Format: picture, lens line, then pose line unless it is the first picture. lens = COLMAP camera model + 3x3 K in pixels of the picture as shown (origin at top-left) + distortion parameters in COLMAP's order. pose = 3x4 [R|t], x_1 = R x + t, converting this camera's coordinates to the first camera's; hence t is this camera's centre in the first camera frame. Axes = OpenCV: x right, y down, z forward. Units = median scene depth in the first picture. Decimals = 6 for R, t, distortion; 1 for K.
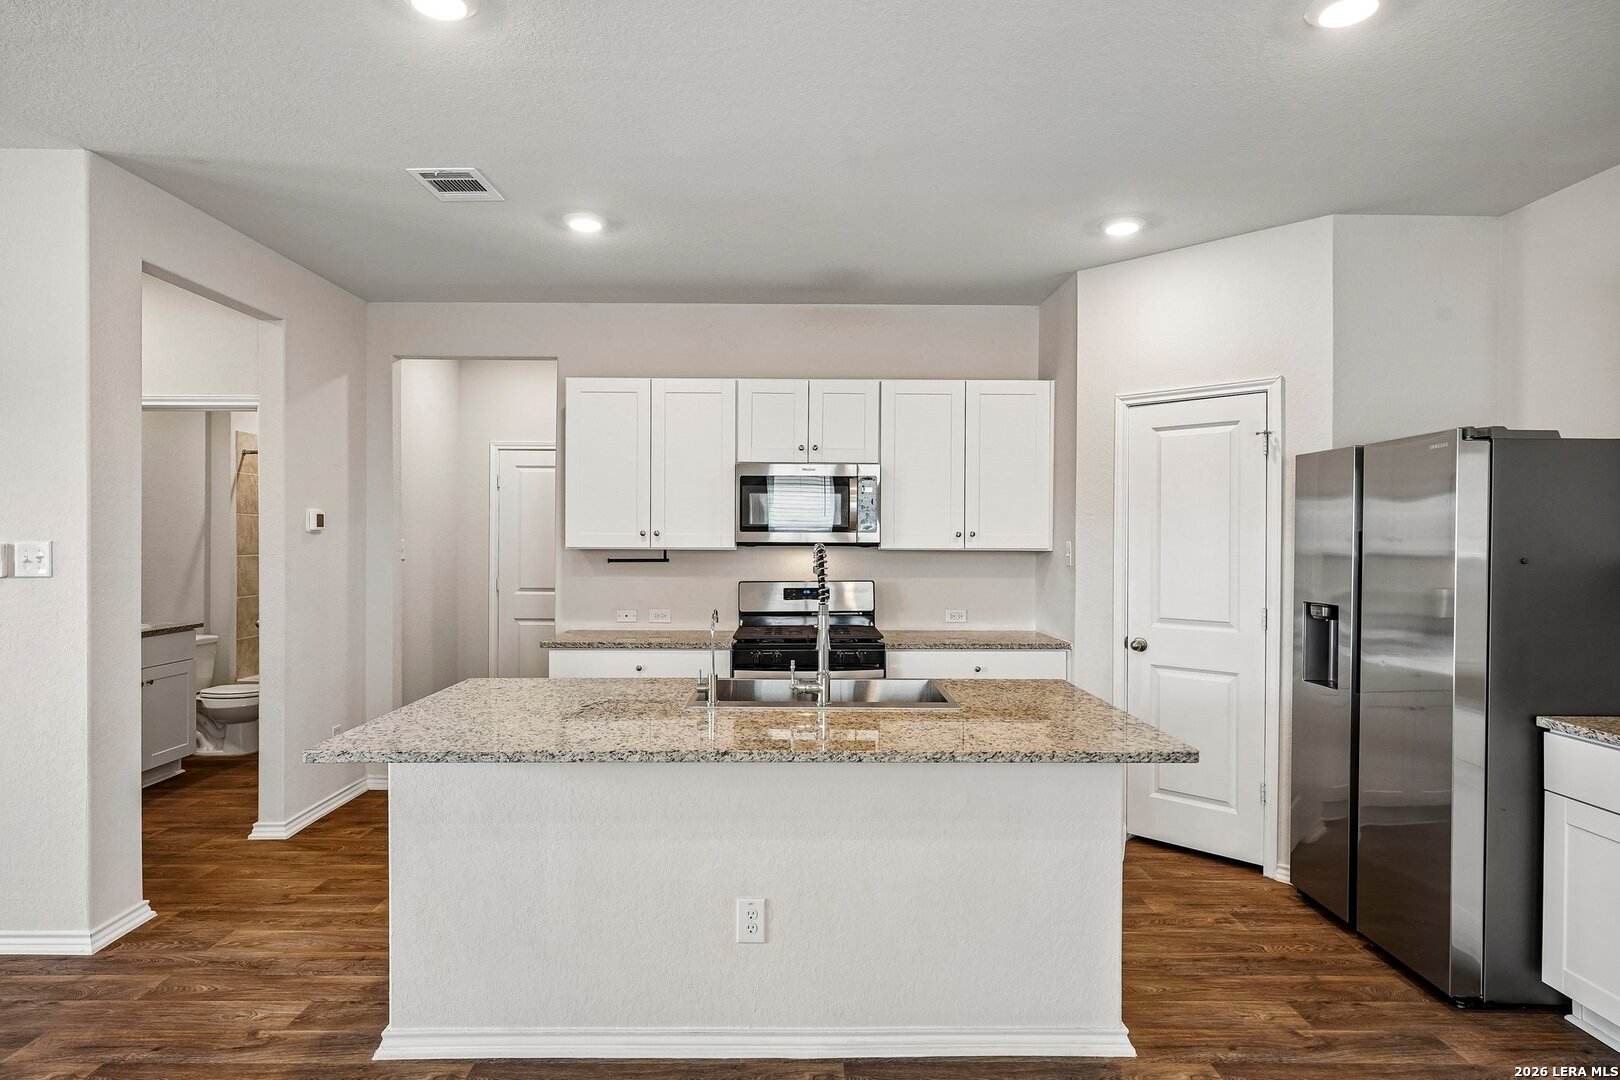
lens RADIAL K [[912.0, 0, 805.7], [0, 912.0, 543.1], [0, 0, 1]] dist [-0.004086, 0.003504]
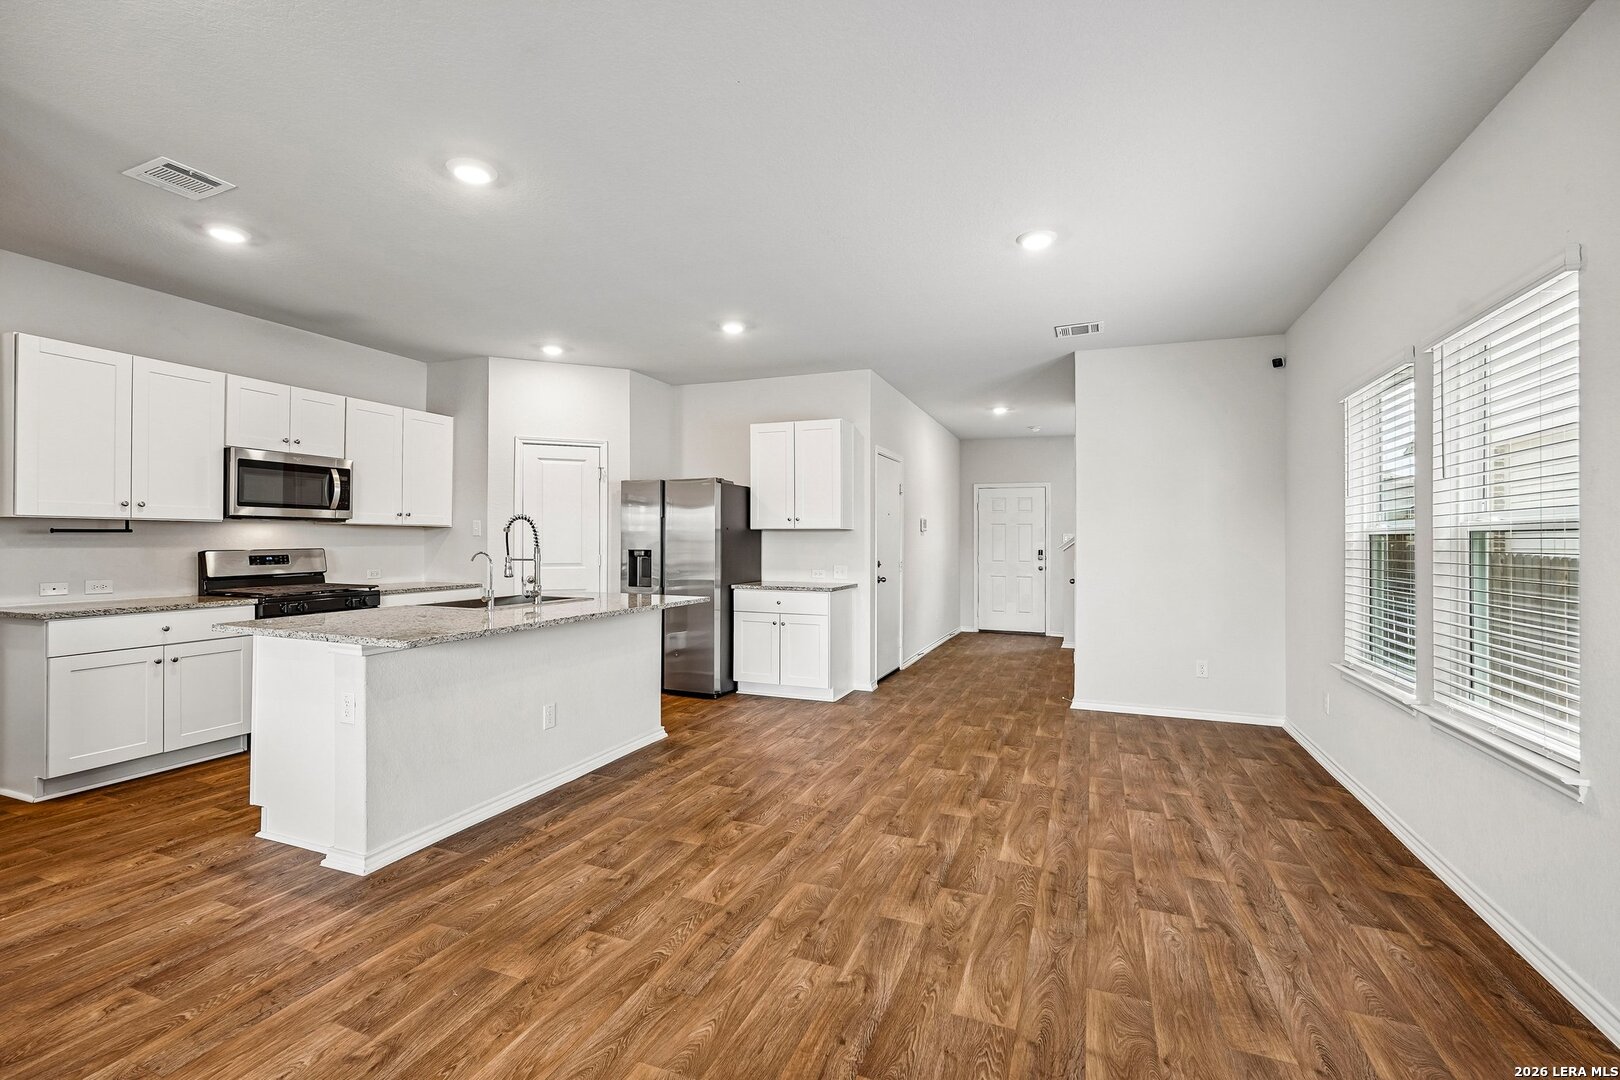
lens RADIAL K [[716.5, 0, 800.8], [0, 716.5, 539.9], [0, 0, 1]] dist [-0.011133, 0.006638]
pose [[0.383888, -0.000916, 0.923379, -0.788455], [0.000248, 1.000000, 0.000890, 0.037107], [-0.923380, -0.000113, 0.383888, -0.016618]]
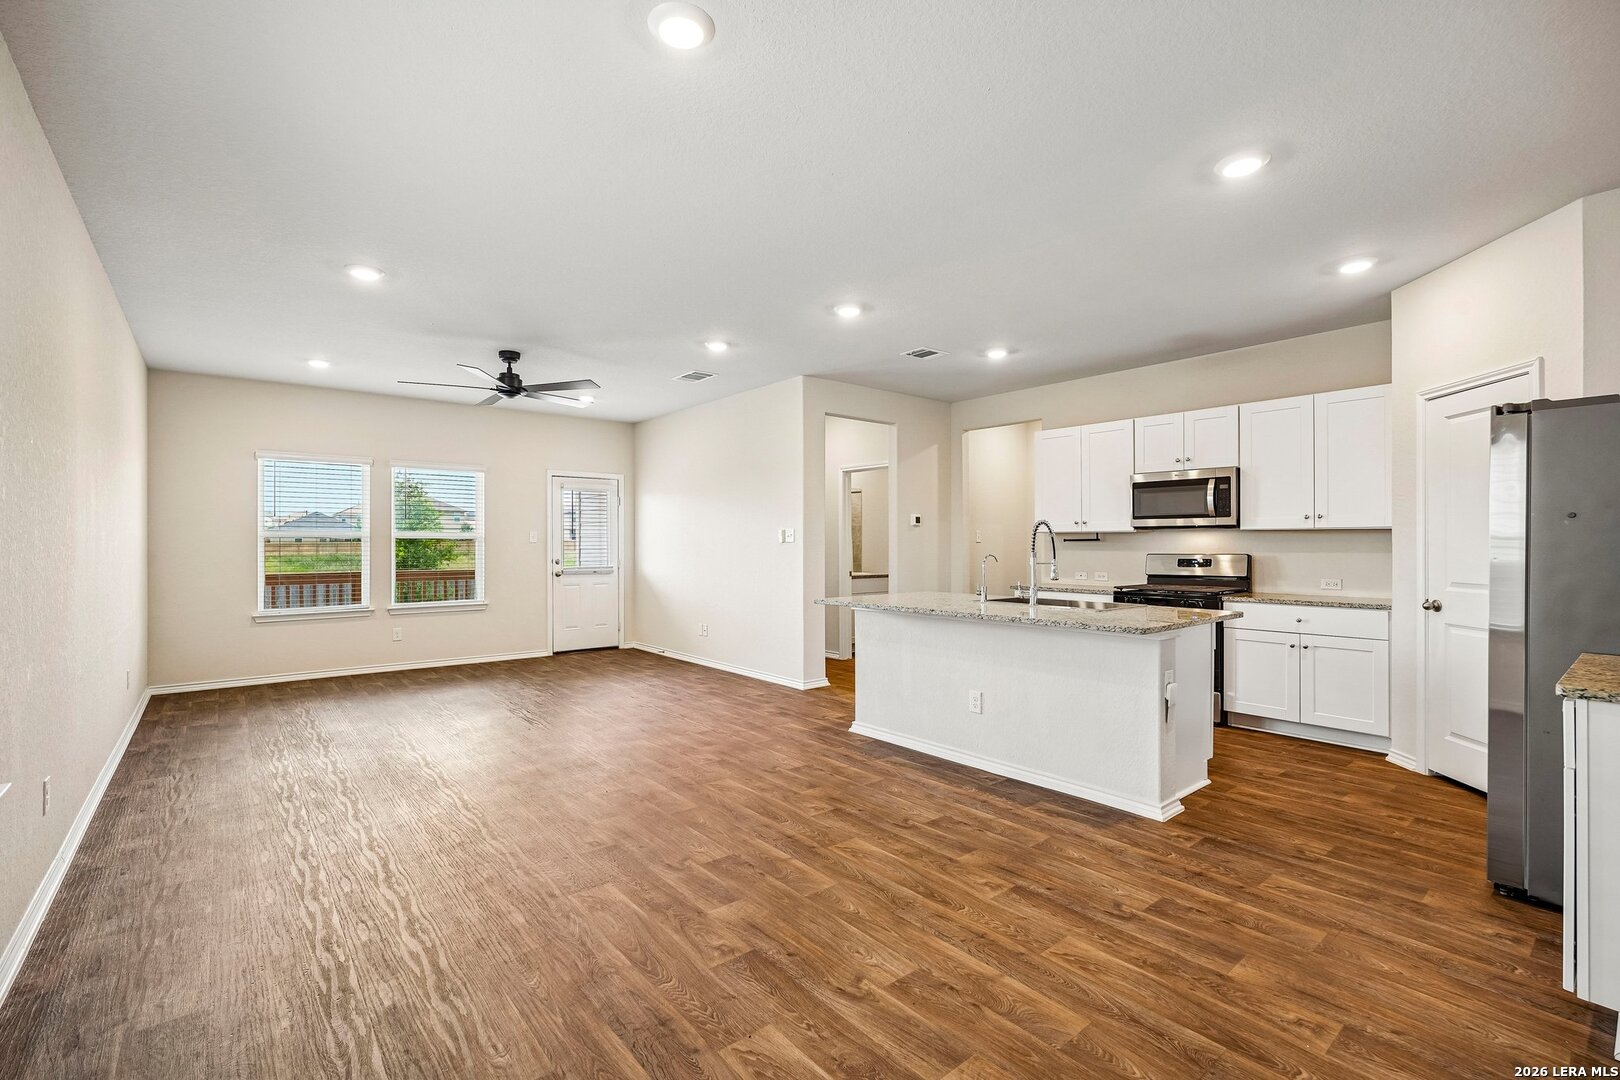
lens RADIAL K [[716.5, 0, 800.0], [0, 716.5, 546.2], [0, 0, 1]] dist [-0.011133, 0.006638]
pose [[0.625835, -0.001224, -0.779955, 0.627249], [-0.001889, 0.999993, -0.003085, 0.044885], [0.779953, 0.003405, 0.625829, -0.212333]]
